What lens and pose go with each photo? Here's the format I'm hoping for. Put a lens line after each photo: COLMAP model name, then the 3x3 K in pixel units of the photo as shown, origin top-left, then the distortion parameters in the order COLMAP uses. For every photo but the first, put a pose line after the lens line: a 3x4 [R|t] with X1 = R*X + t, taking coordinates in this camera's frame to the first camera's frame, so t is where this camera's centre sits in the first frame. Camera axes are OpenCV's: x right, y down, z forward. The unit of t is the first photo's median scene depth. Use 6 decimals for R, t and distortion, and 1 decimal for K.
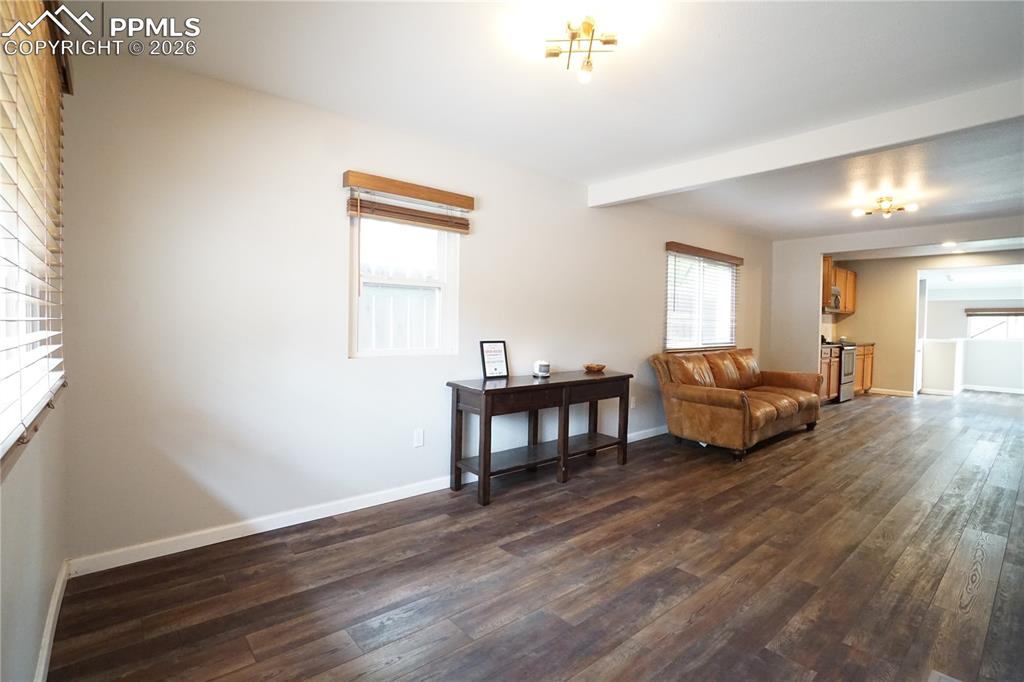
lens RADIAL K [[461.2, 0, 503.8], [0, 461.2, 346.7], [0, 0, 1]] dist [-0.033702, 0.006256]
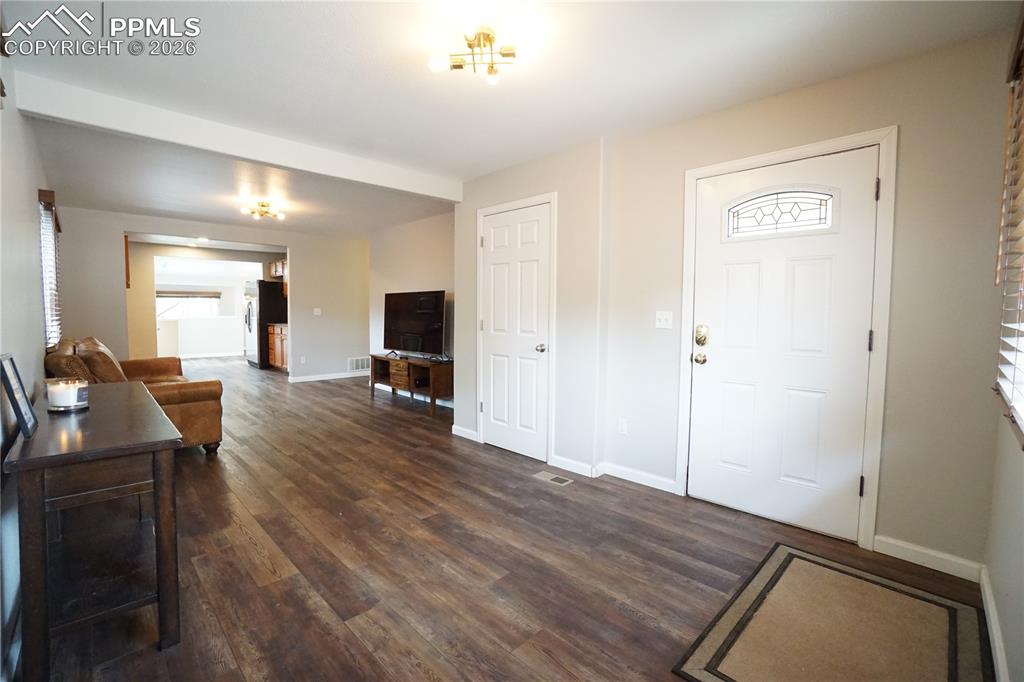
lens RADIAL K [[461.2, 0, 495.7], [0, 461.2, 334.4], [0, 0, 1]] dist [-0.033702, 0.006256]
pose [[-0.041819, -0.062197, 0.997187, -0.689533], [0.041324, 0.997099, 0.063925, -0.046168], [-0.998270, 0.043881, -0.039127, 0.756768]]
